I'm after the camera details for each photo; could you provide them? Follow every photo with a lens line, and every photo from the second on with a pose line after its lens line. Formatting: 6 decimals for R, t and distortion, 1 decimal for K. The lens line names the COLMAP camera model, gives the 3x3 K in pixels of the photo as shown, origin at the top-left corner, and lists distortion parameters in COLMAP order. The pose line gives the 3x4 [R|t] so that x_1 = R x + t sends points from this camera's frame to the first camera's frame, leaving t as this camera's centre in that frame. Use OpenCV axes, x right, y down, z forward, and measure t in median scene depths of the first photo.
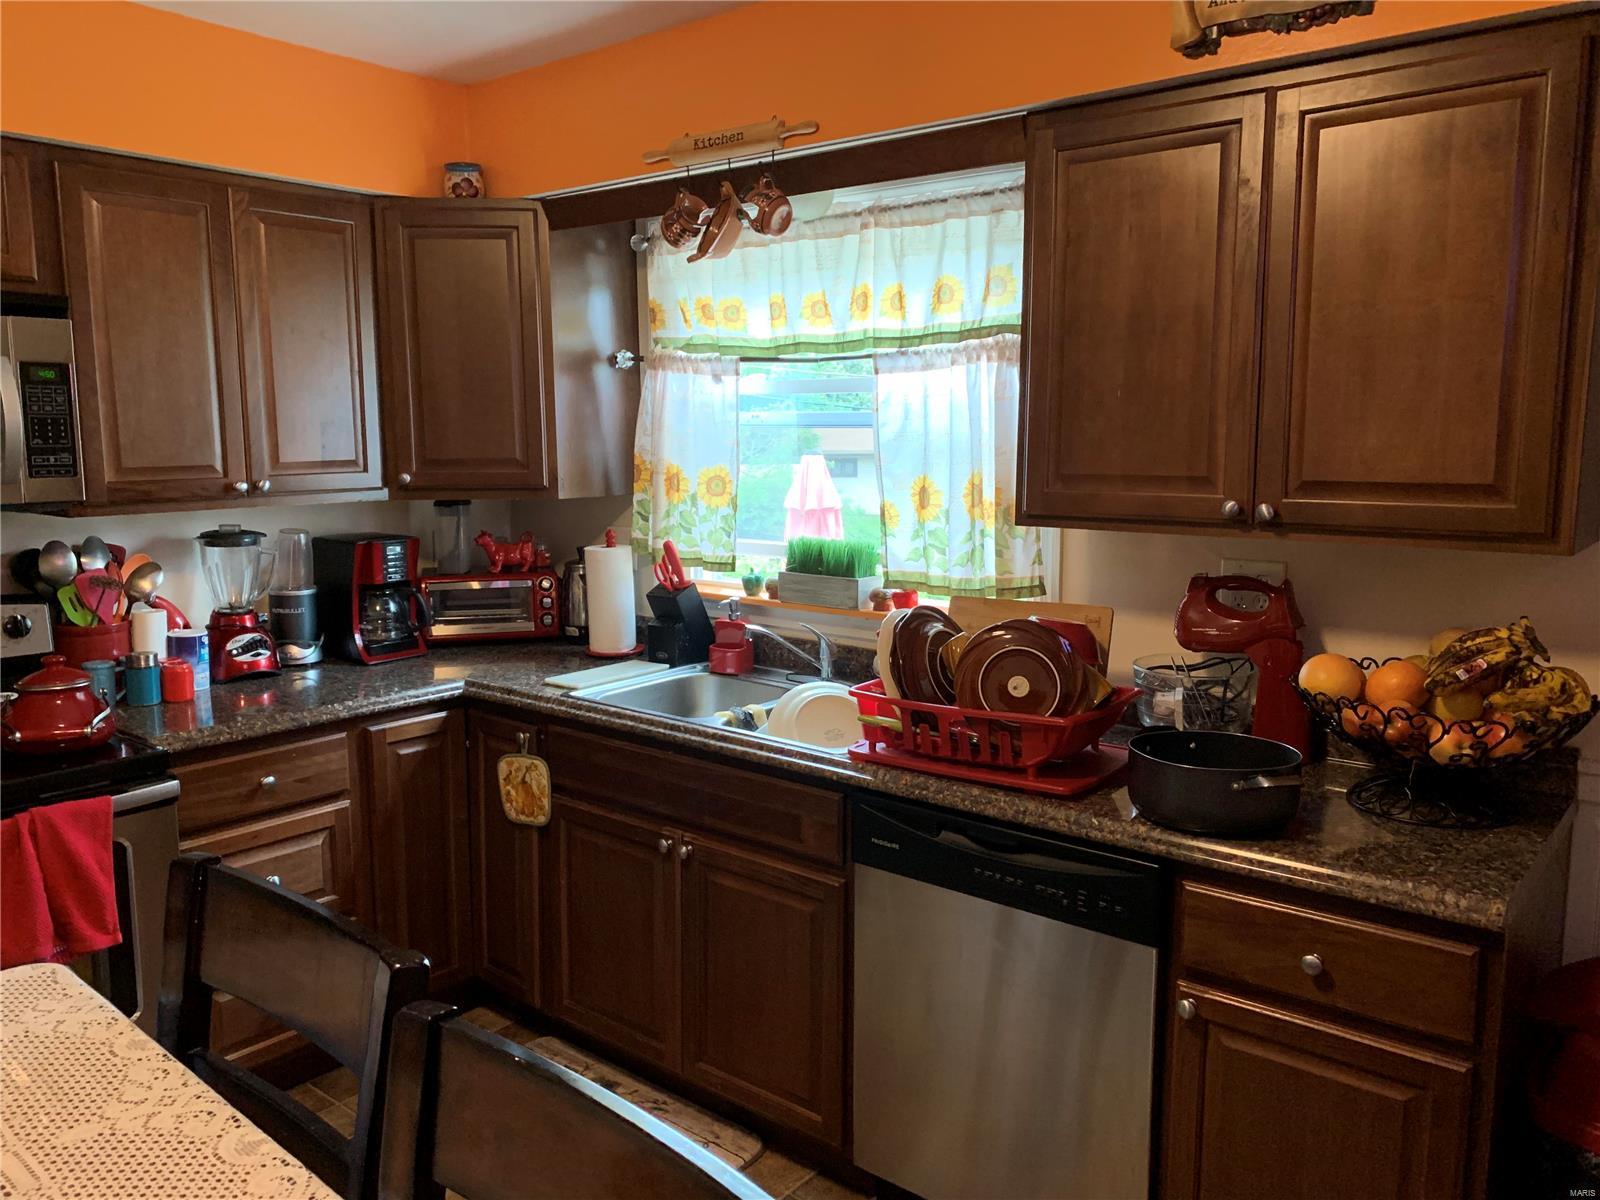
lens RADIAL K [[1220.0, 0, 790.4], [0, 1220.0, 600.8], [0, 0, 1]] dist [0.034964, -0.051261]
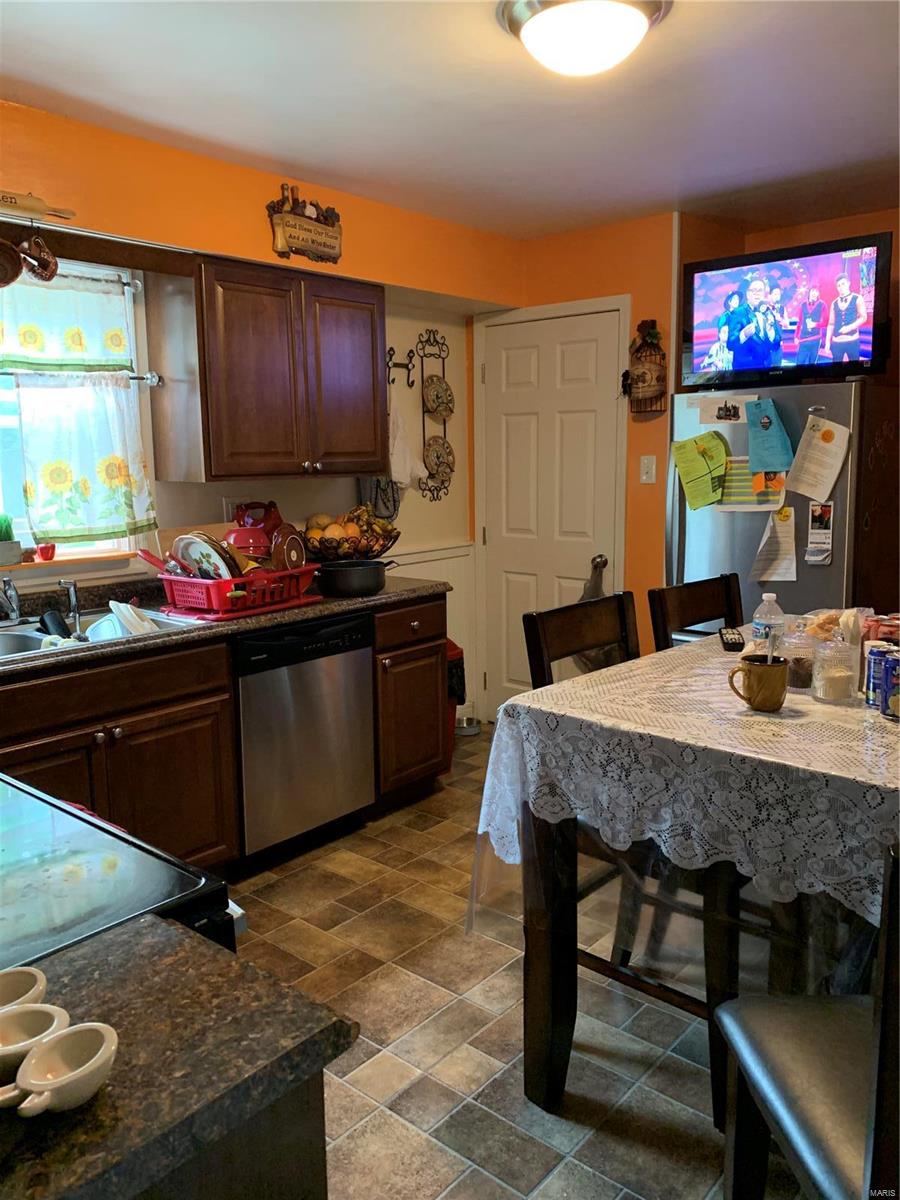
lens RADIAL K [[915.0, 0, 450.0], [0, 915.0, 599.4], [0, 0, 1]] dist [0.034964, -0.051261]
pose [[0.011509, -0.154824, 0.987875, -0.998069], [0.154922, 0.976287, 0.151203, -0.035844], [-0.987860, 0.151304, 0.035222, 0.531904]]
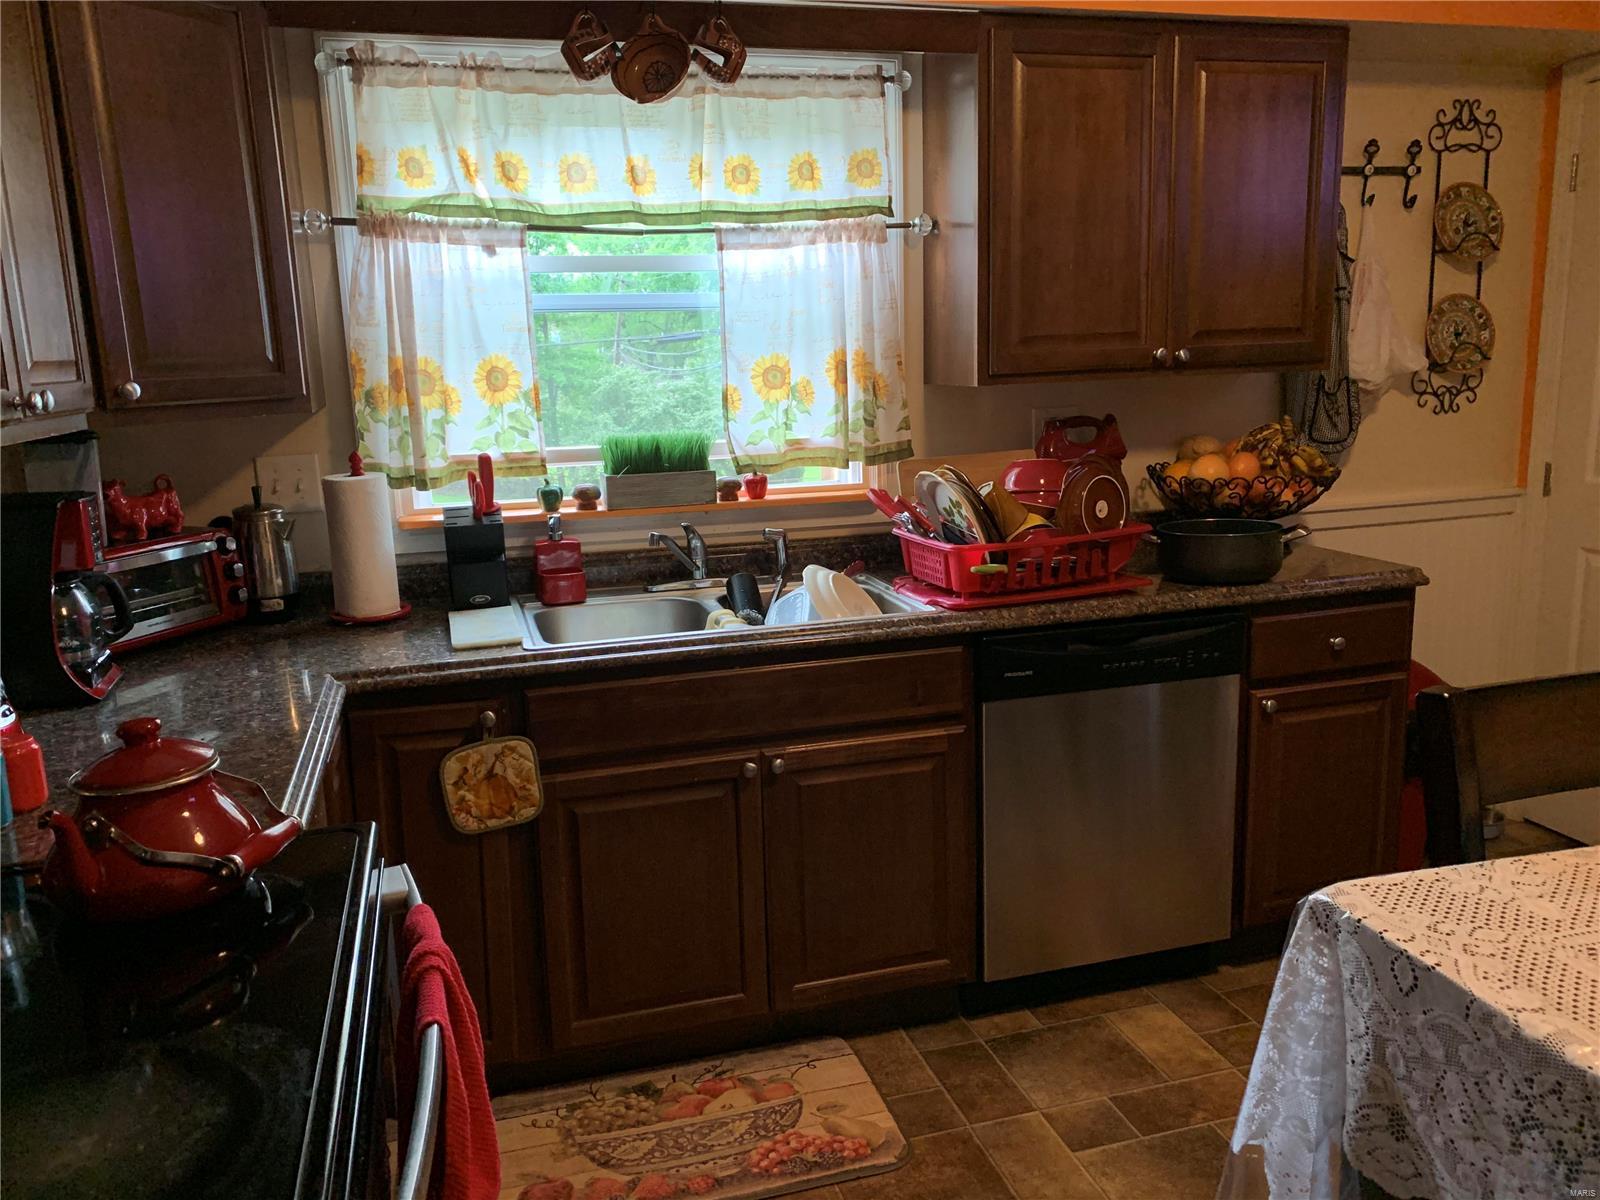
lens RADIAL K [[1220.0, 0, 793.2], [0, 1220.0, 597.0], [0, 0, 1]] dist [0.034964, -0.051261]
pose [[0.560325, -0.177520, 0.809025, -0.736449], [0.147666, 0.982524, 0.113318, -0.019206], [-0.815003, 0.055971, 0.576747, 0.423848]]
